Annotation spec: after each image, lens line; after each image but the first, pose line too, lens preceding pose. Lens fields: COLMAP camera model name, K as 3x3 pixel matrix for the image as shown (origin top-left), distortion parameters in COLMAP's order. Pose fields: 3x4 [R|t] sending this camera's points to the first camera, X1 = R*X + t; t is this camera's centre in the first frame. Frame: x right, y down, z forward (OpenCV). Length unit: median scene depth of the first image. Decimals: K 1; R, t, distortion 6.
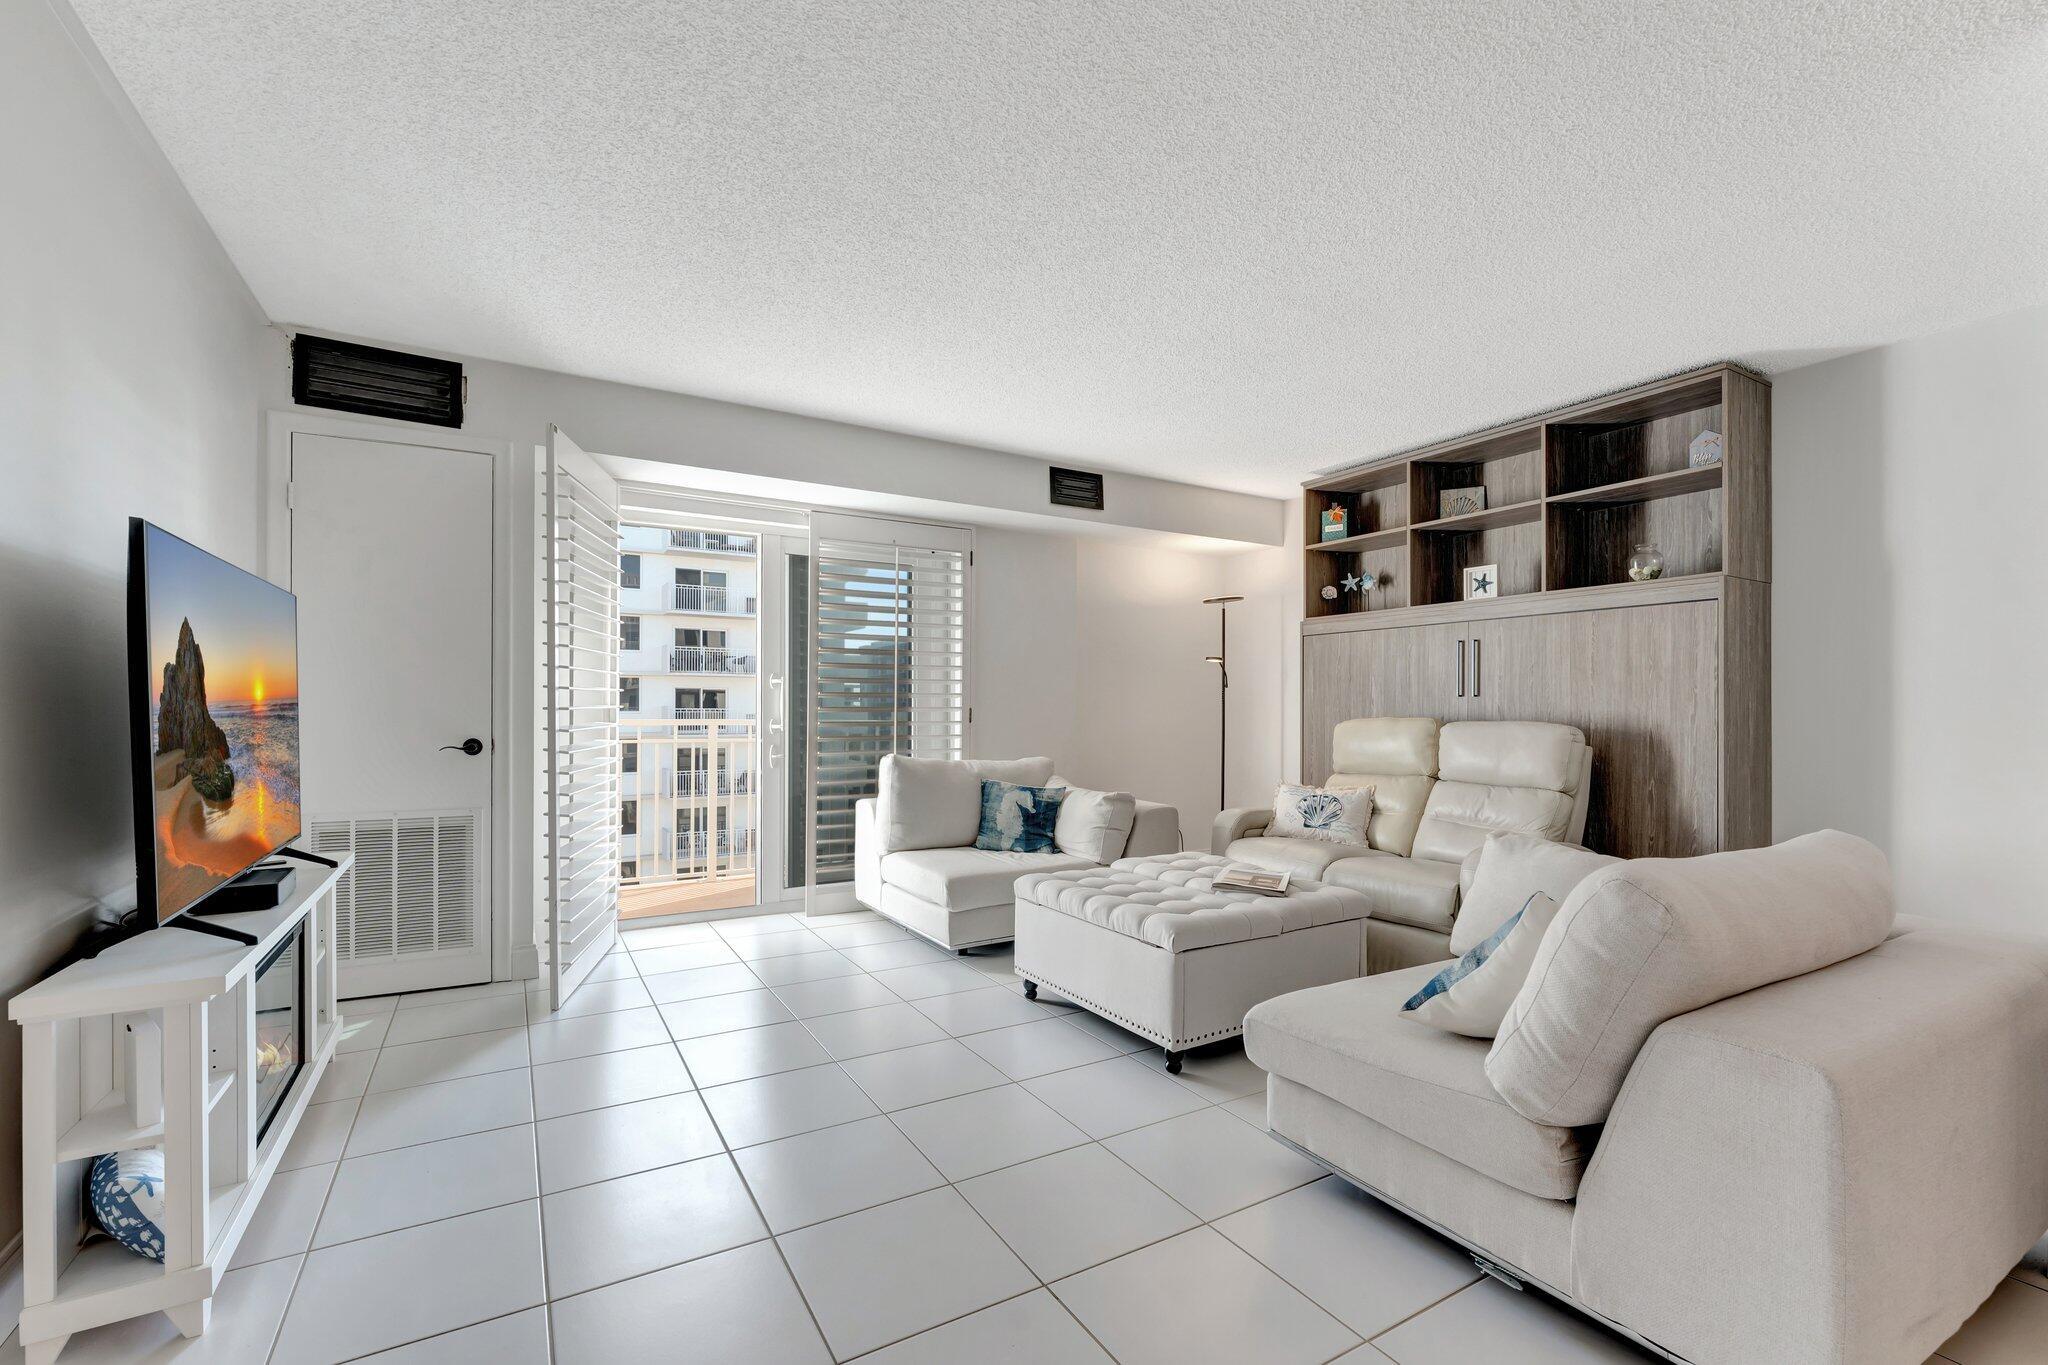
lens RADIAL K [[878.6, 0, 1031.6], [0, 878.6, 709.0], [0, 0, 1]] dist [-0.001013, 0.000067]
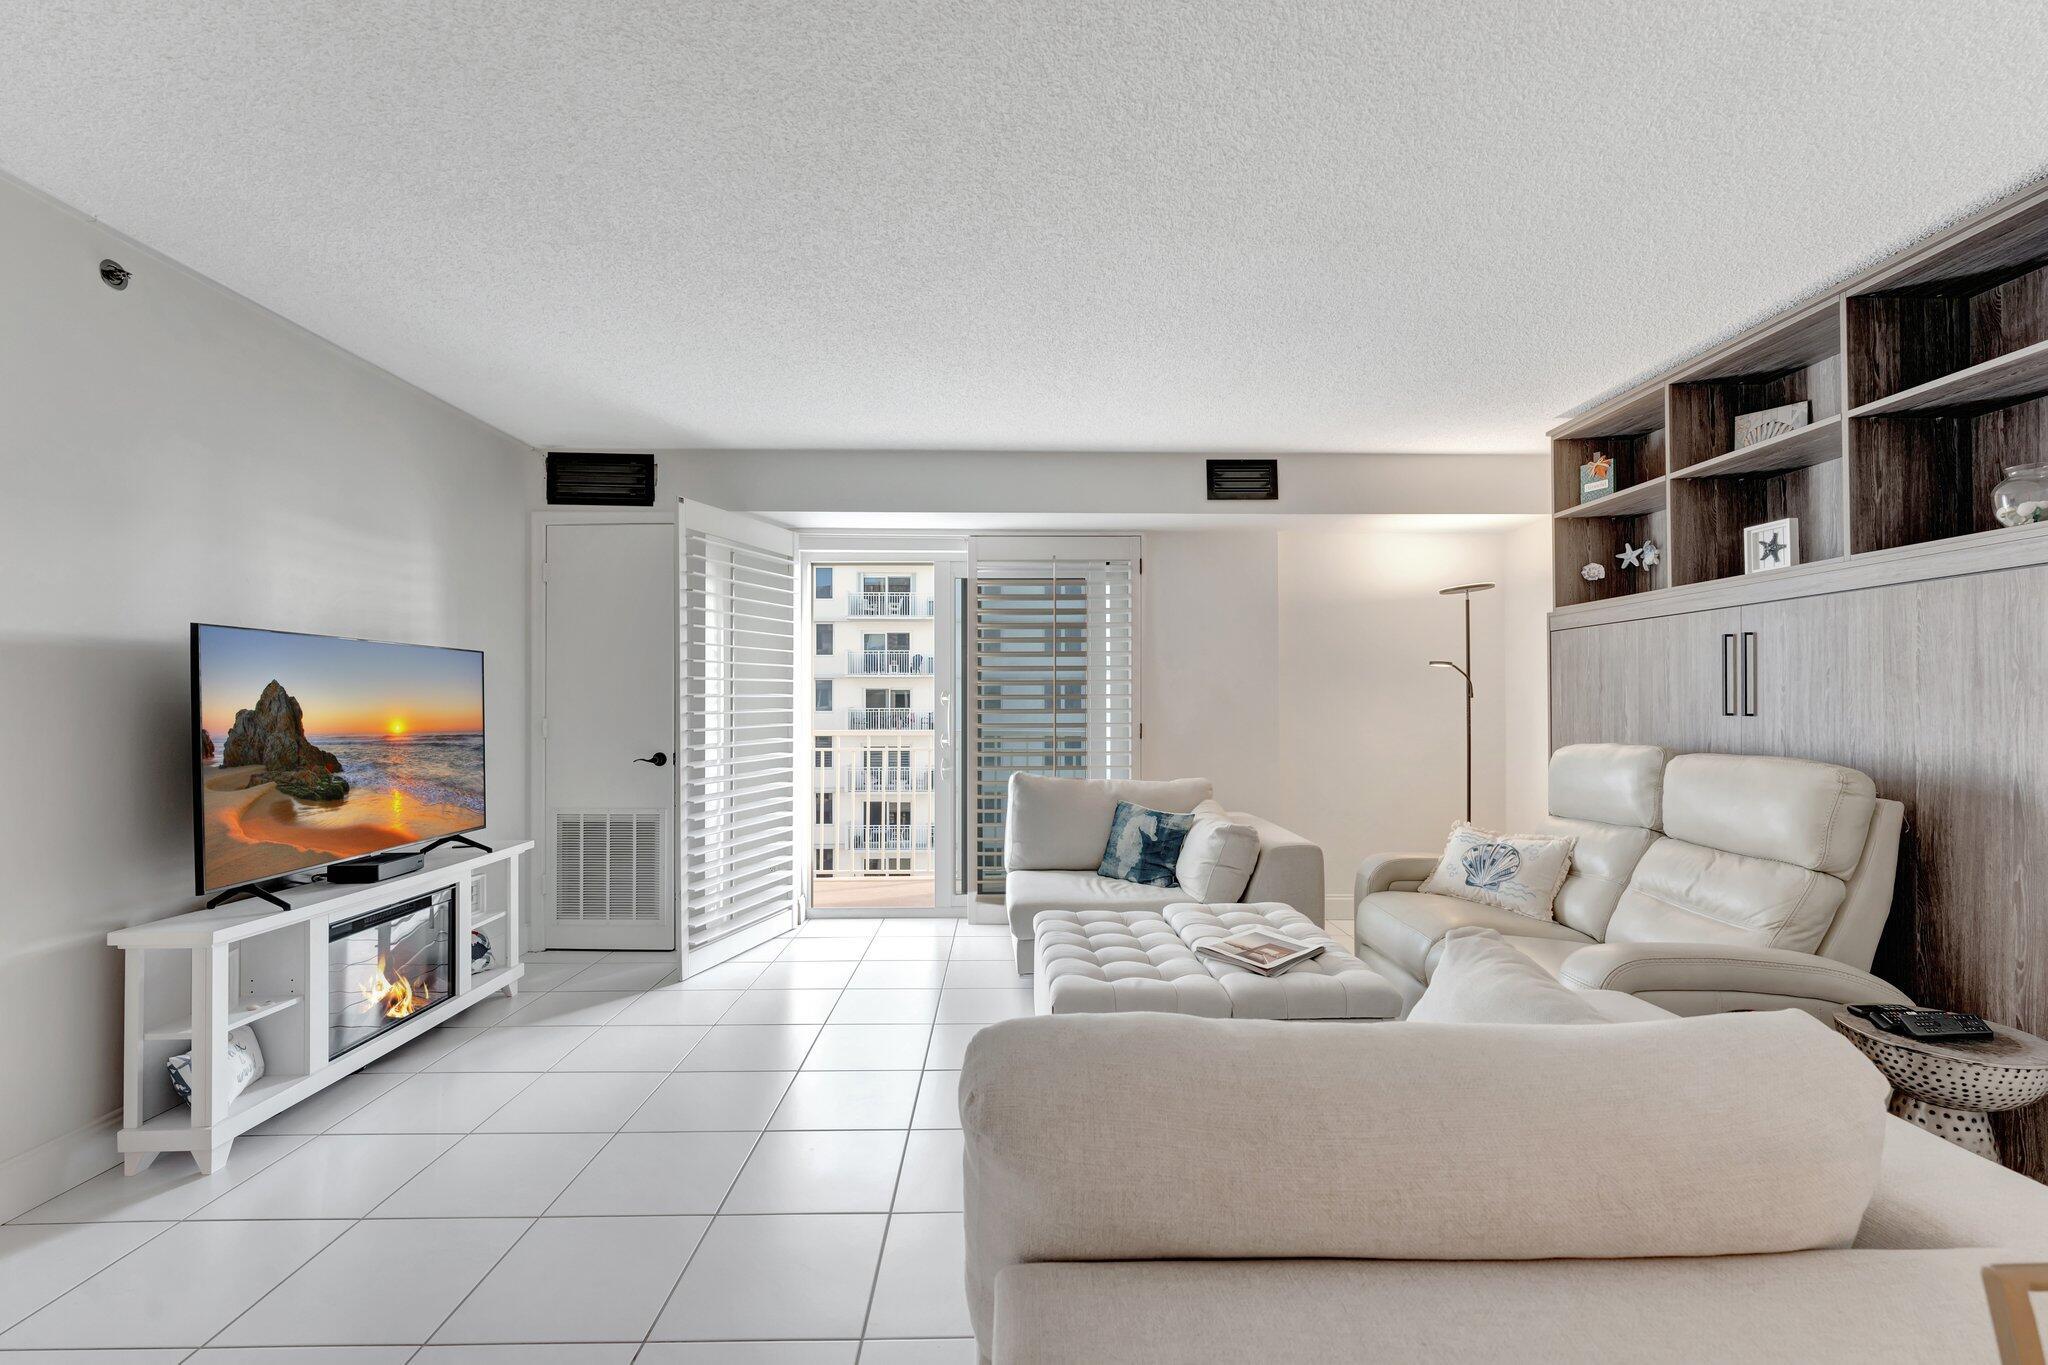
lens RADIAL K [[878.6, 0, 1035.6], [0, 878.6, 694.5], [0, 0, 1]] dist [-0.001013, 0.000067]
pose [[0.872388, -0.010349, -0.488704, 0.350053], [0.004140, 0.999896, -0.013783, -0.023246], [0.488796, 0.010001, 0.872341, 0.136330]]
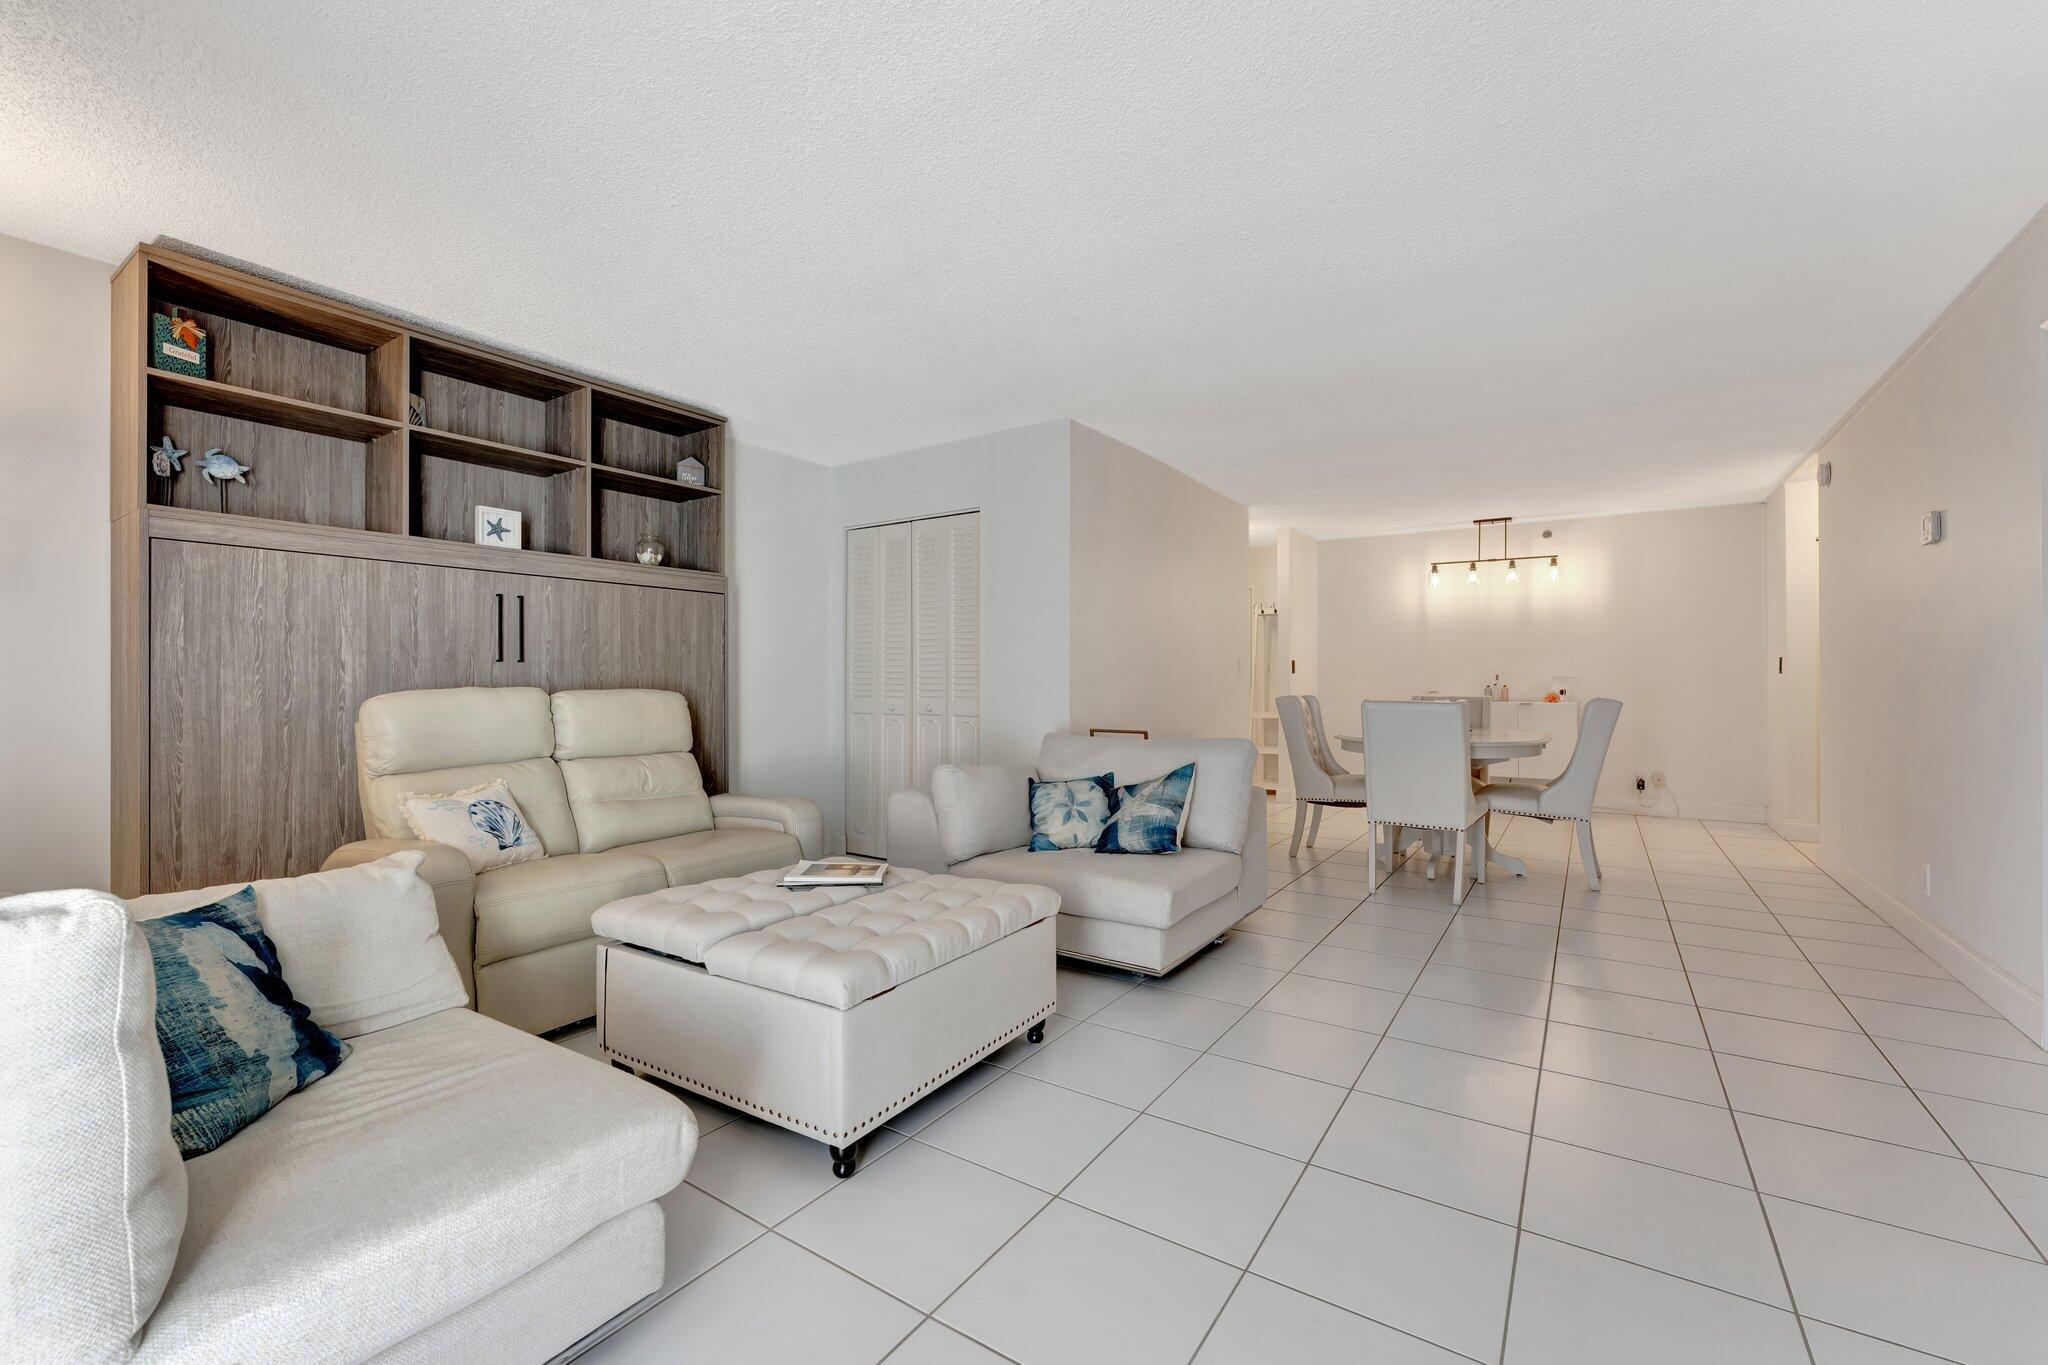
lens RADIAL K [[835.6, 0, 1024.7], [0, 835.6, 678.5], [0, 0, 1]] dist [-0.008274, 0.000855]
pose [[-0.415216, -0.004095, 0.909714, -0.434810], [-0.003703, 0.999989, 0.002811, -0.002052], [-0.909715, -0.002202, -0.415227, 0.875577]]
